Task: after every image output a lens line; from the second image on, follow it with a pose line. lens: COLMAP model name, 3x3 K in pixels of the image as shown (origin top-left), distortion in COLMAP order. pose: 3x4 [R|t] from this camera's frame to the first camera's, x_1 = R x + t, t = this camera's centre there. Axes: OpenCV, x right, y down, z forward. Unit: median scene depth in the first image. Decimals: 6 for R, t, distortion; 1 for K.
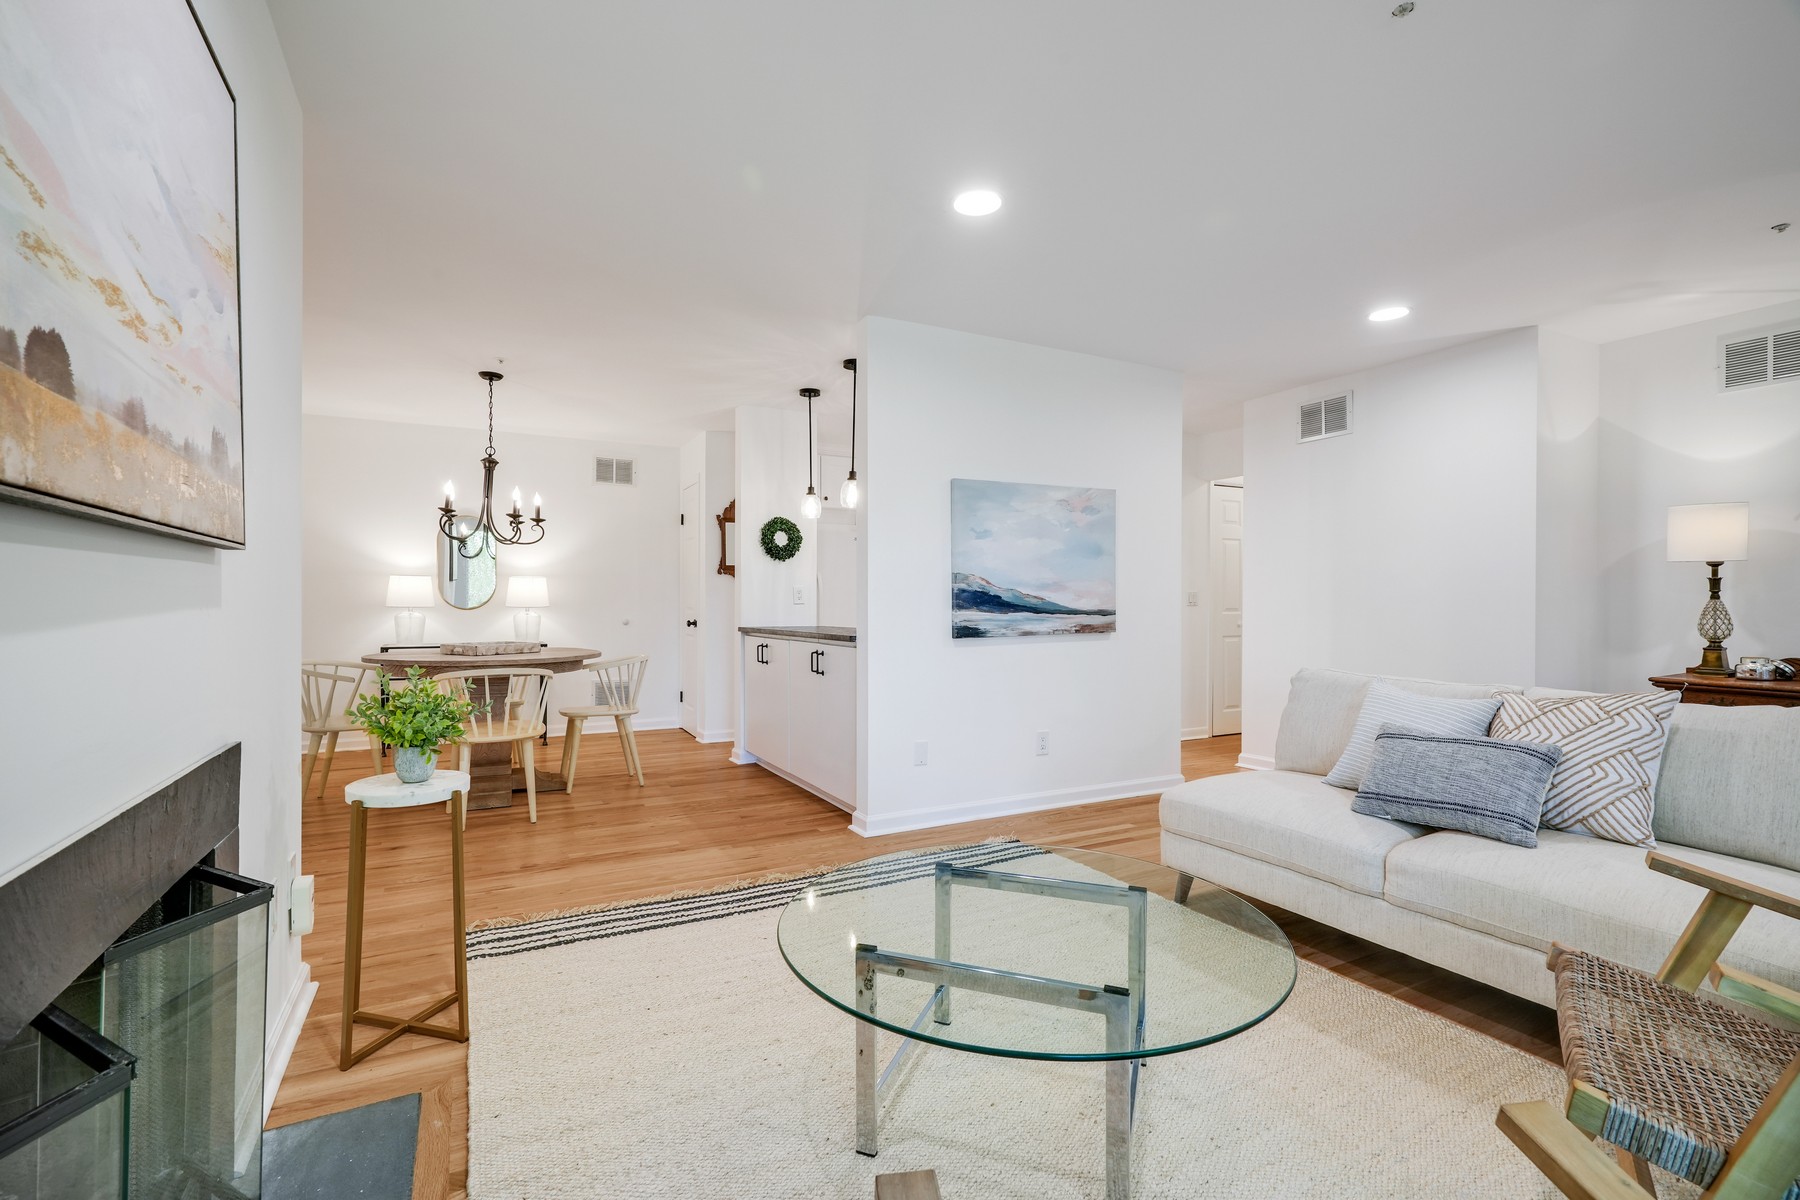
lens RADIAL K [[820.5, 0, 892.7], [0, 820.5, 587.8], [0, 0, 1]] dist [-0.001521, -0.000076]
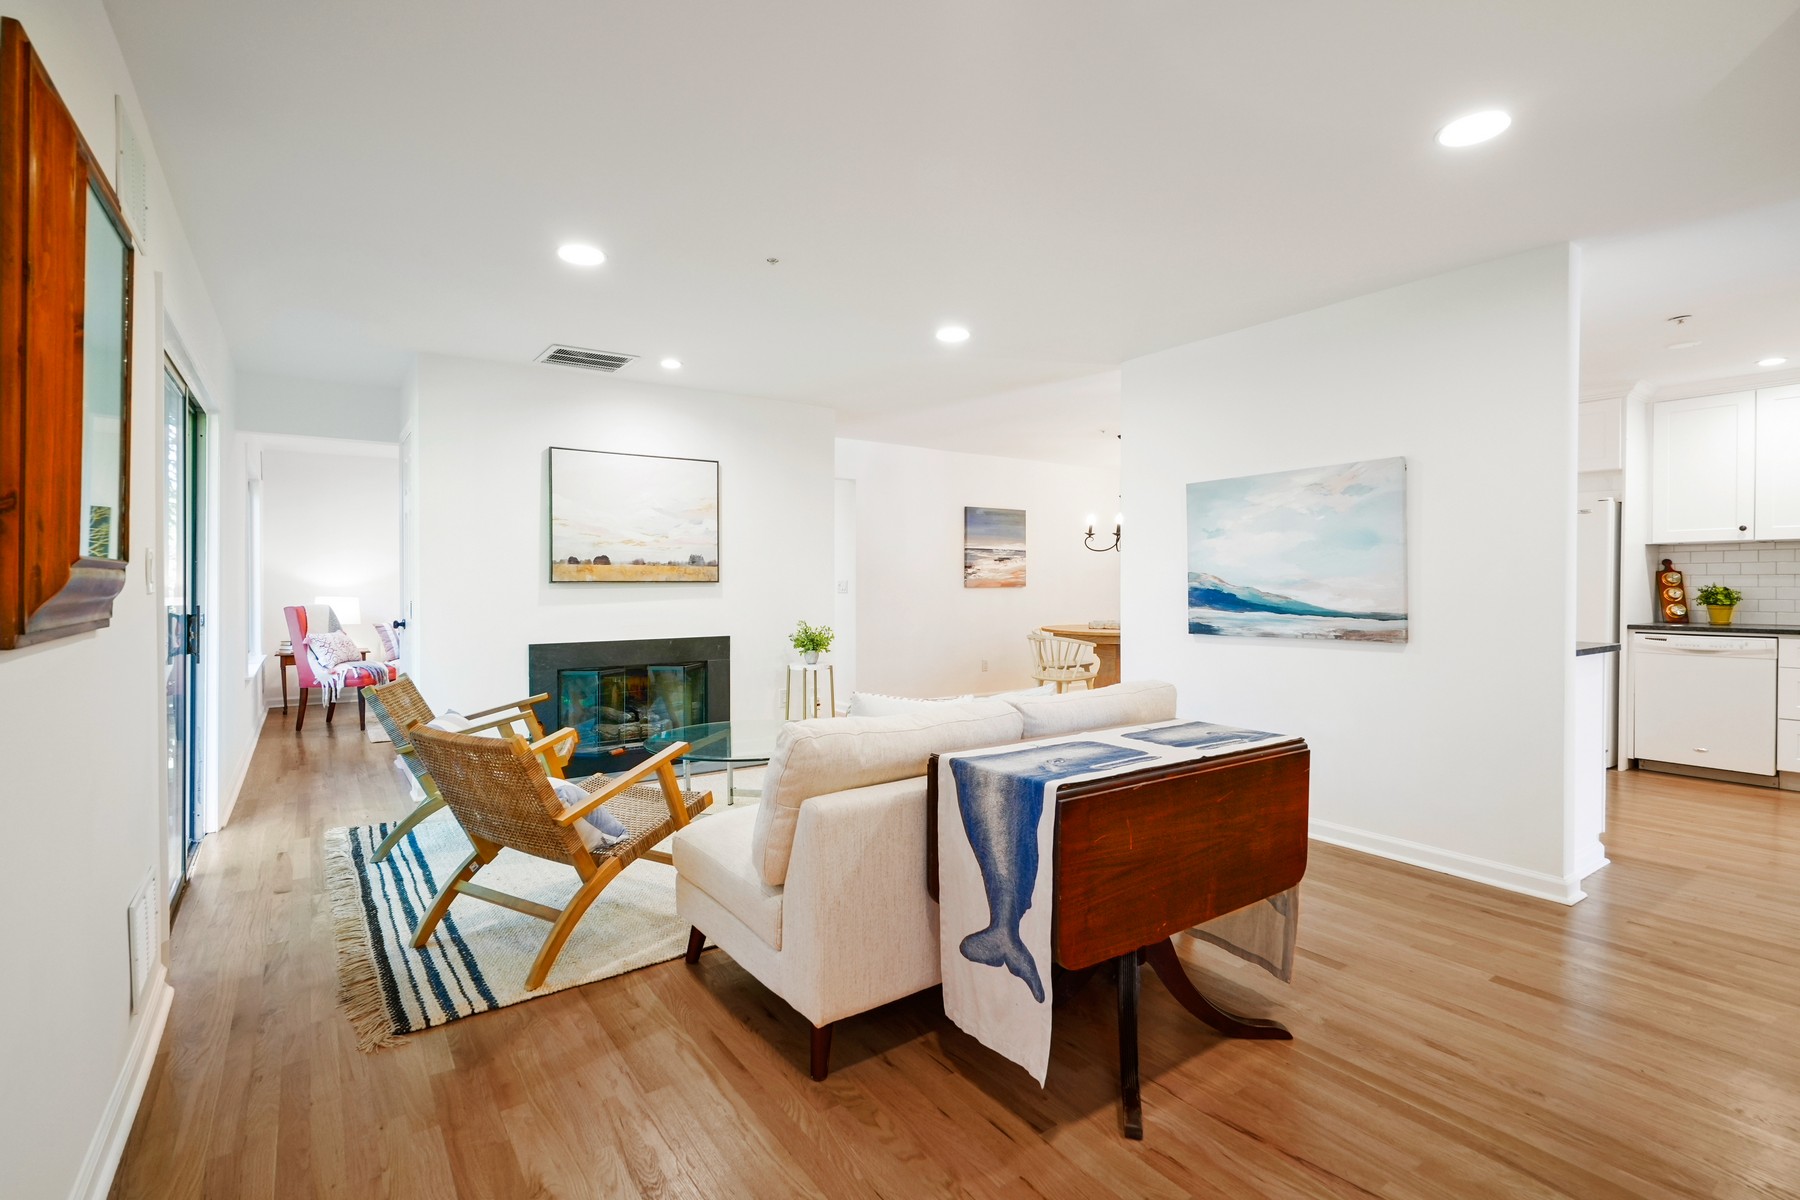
lens RADIAL K [[820.5, 0, 892.7], [0, 820.5, 587.8], [0, 0, 1]] dist [-0.001521, -0.000076]
pose [[0.122887, 0.002457, -0.992418, 1.065590], [0.013143, 0.999905, 0.004103, -0.007287], [0.992334, -0.013548, 0.122843, 0.478085]]
